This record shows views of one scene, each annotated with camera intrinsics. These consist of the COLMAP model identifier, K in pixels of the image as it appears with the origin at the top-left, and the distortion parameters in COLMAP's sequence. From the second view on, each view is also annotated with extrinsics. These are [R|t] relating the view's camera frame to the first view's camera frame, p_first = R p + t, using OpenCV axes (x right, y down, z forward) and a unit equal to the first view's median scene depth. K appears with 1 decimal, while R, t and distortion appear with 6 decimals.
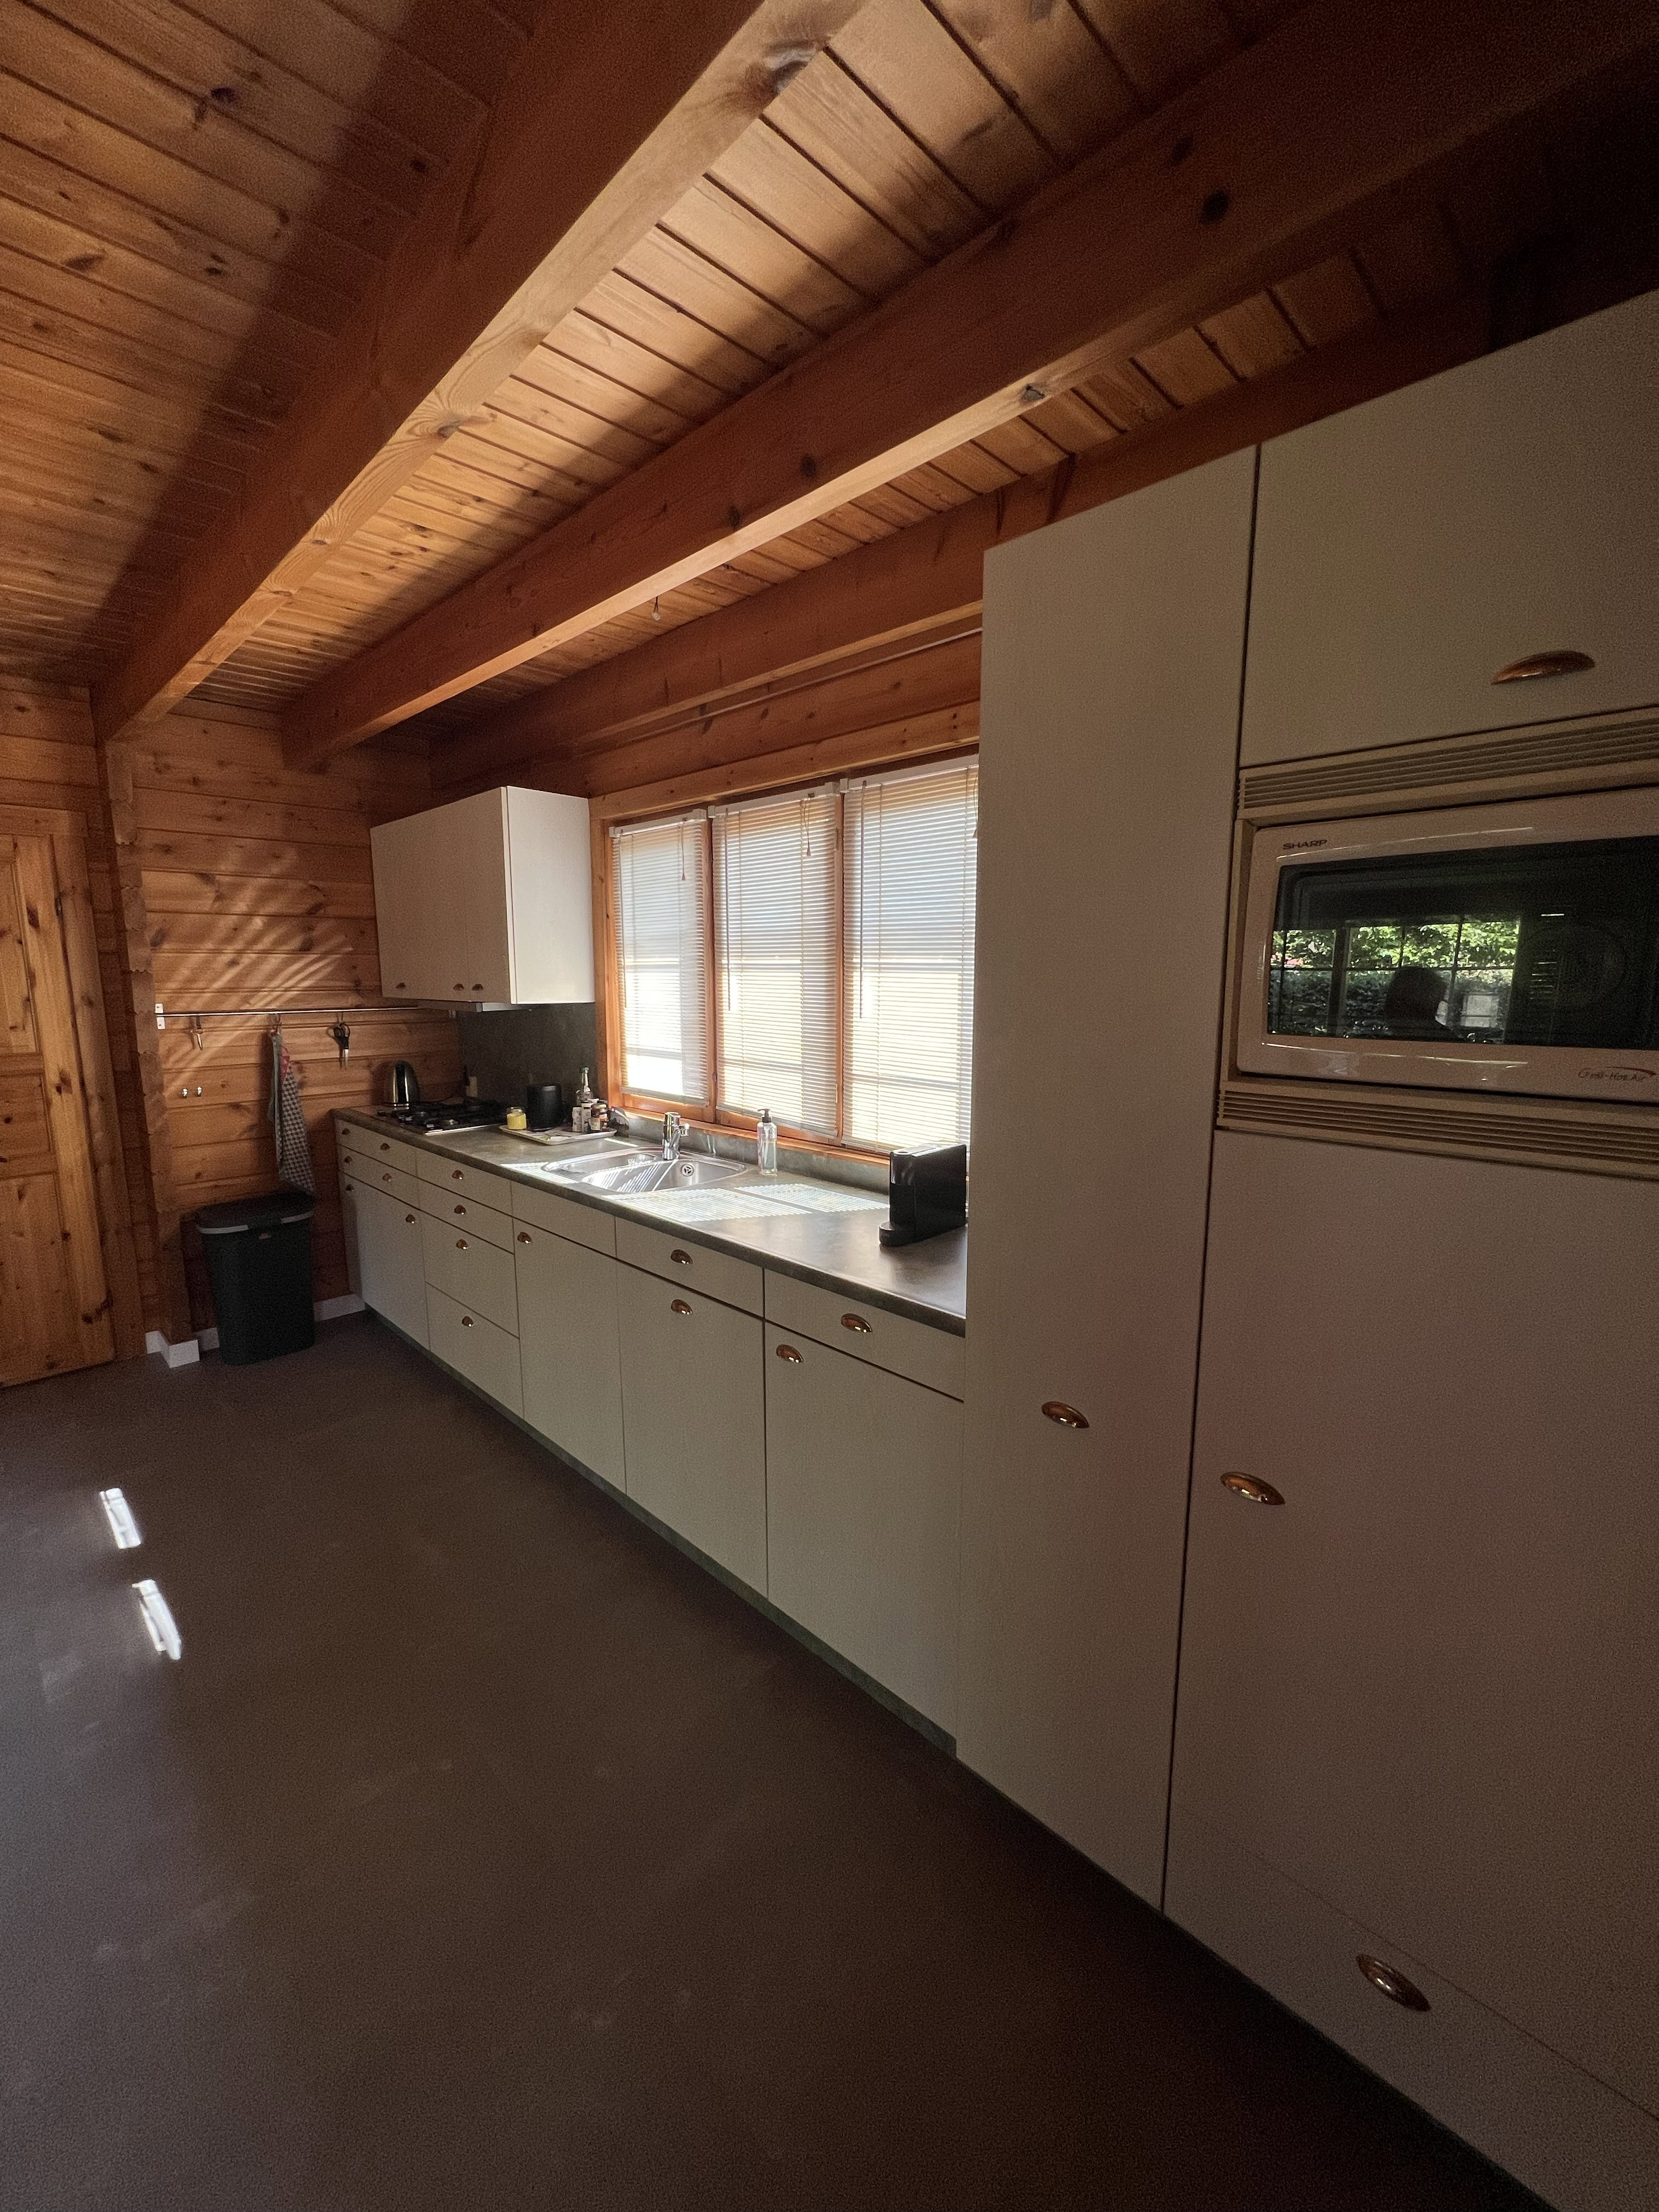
lens RADIAL K [[897.9, 0, 823.8], [0, 897.9, 1106.6], [0, 0, 1]] dist [-0.001564, -0.000291]
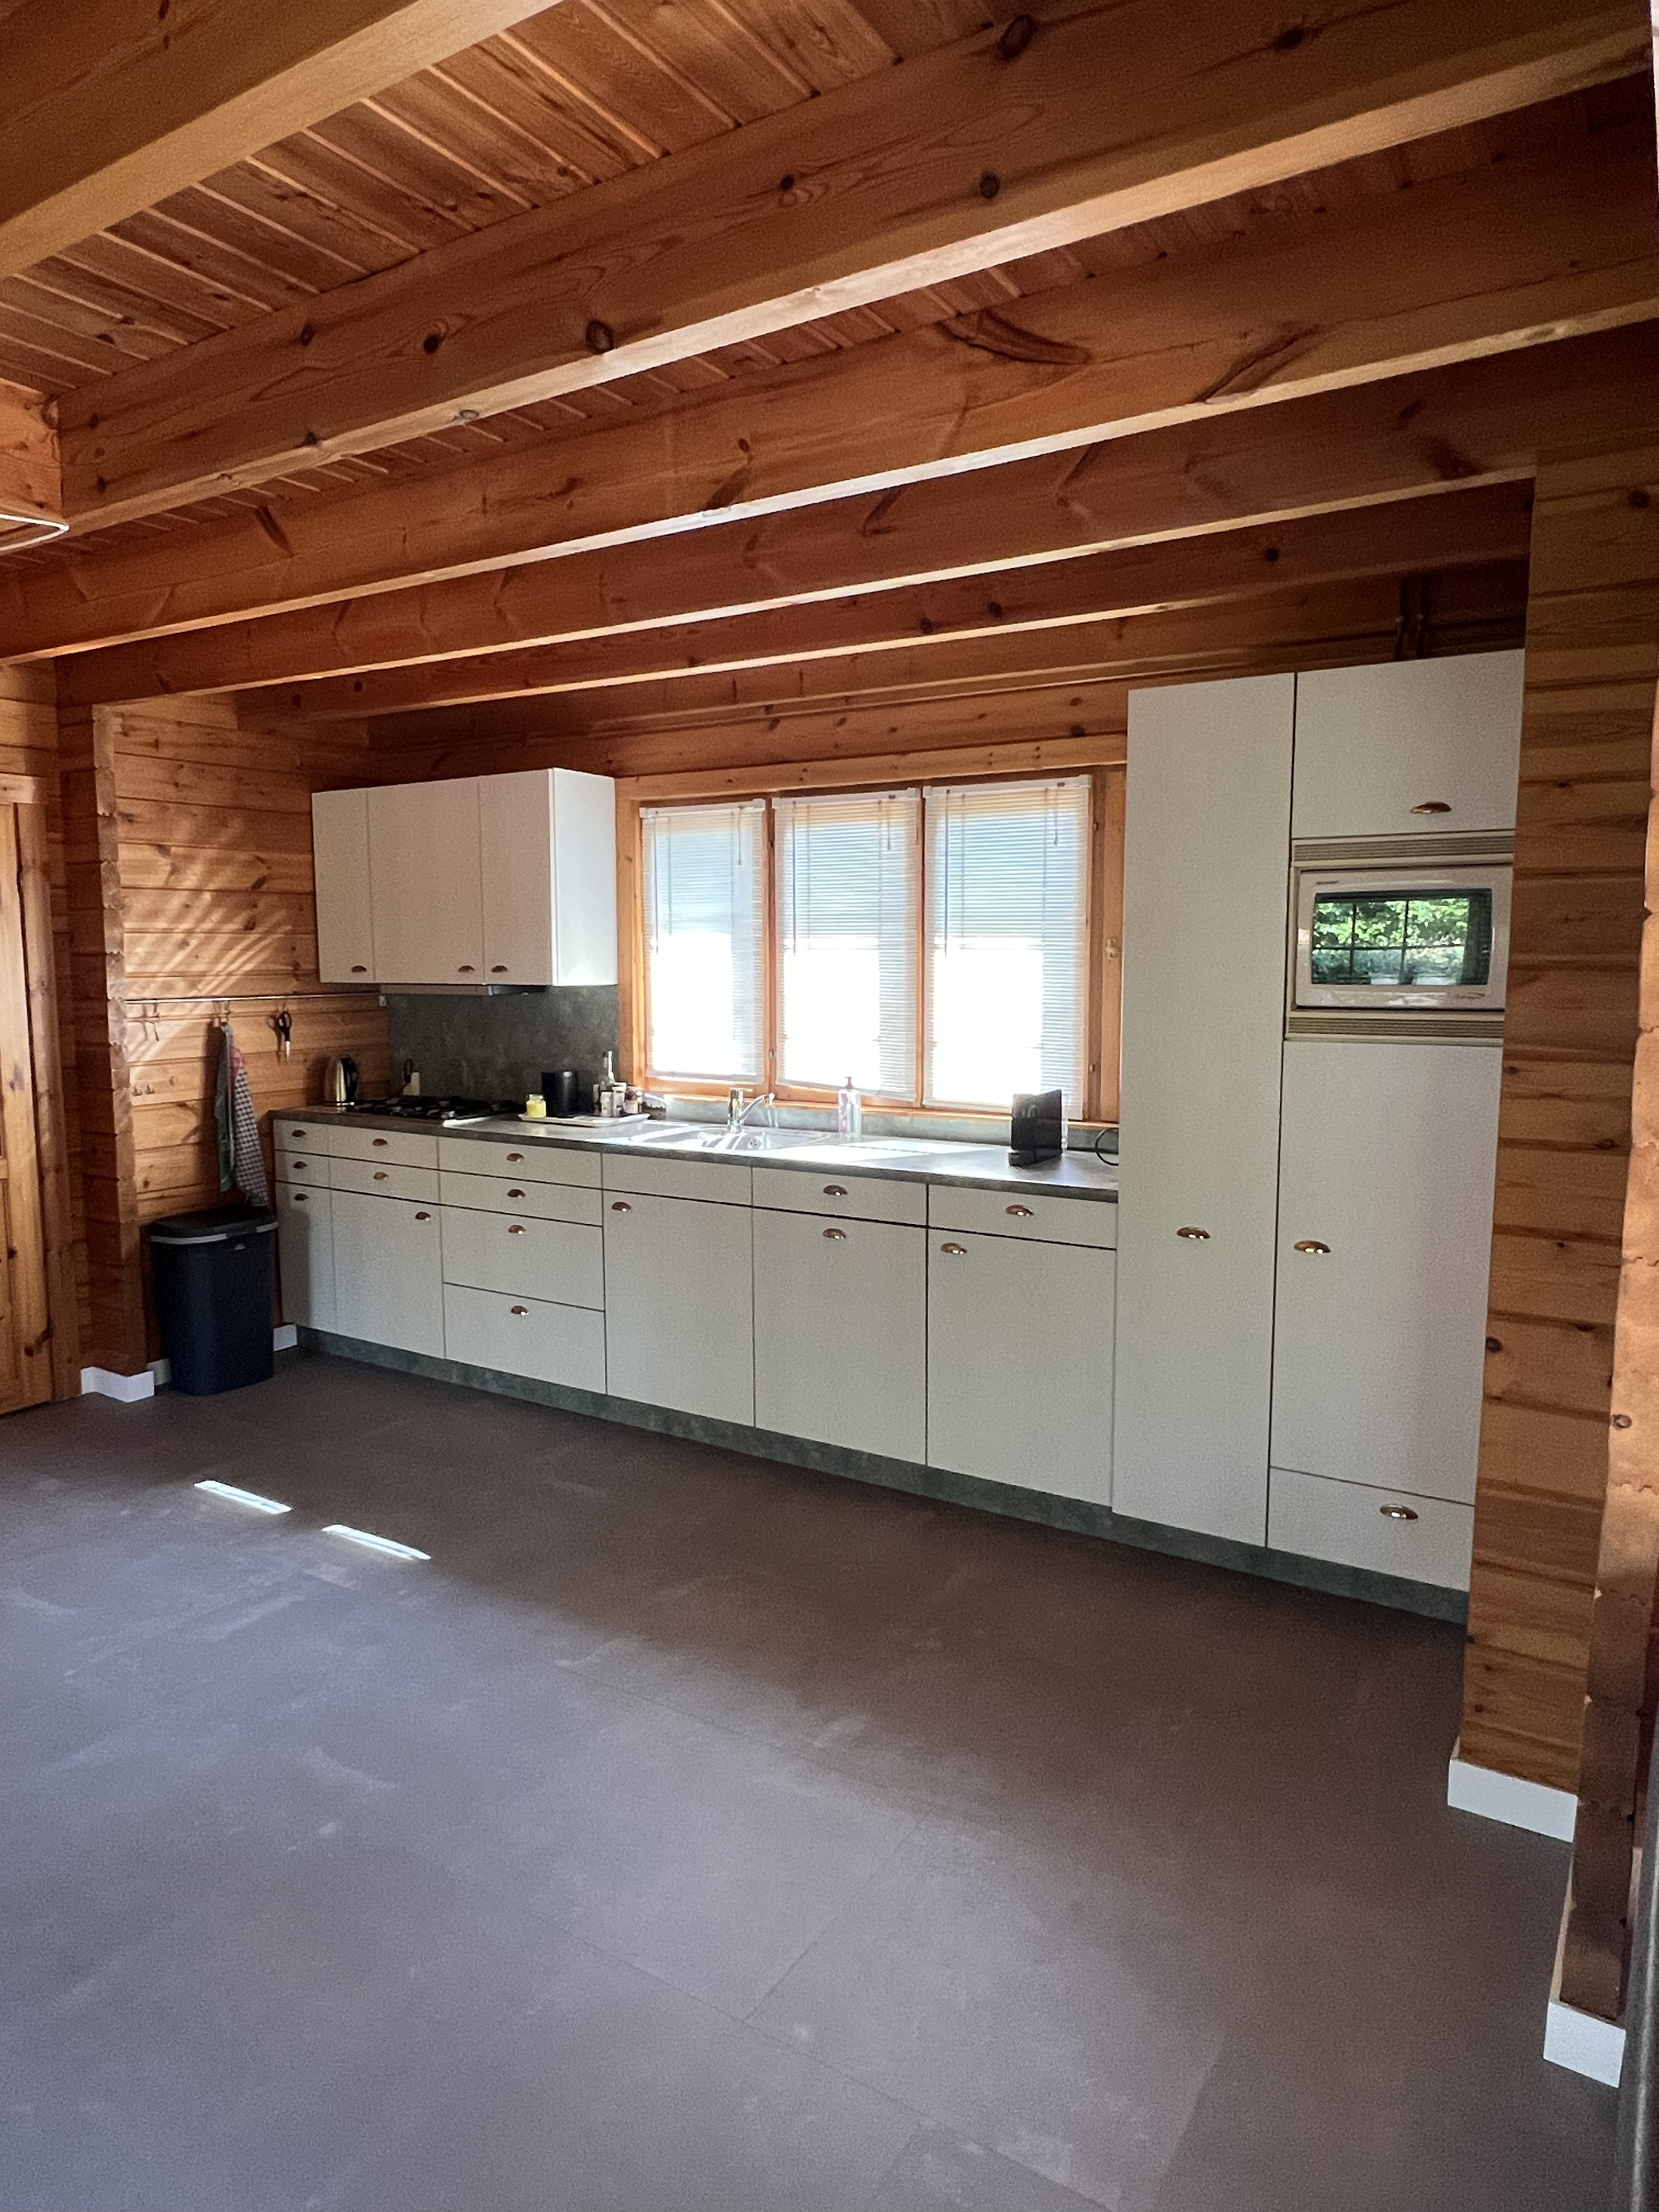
lens RADIAL K [[1384.3, 0, 831.5], [0, 1384.3, 1103.2], [0, 0, 1]] dist [-0.000045, 0.001920]
pose [[0.976653, -0.026065, 0.213237, -0.351971], [0.034802, 0.998697, -0.037322, 0.076731], [-0.211987, 0.043872, 0.976287, -0.504717]]
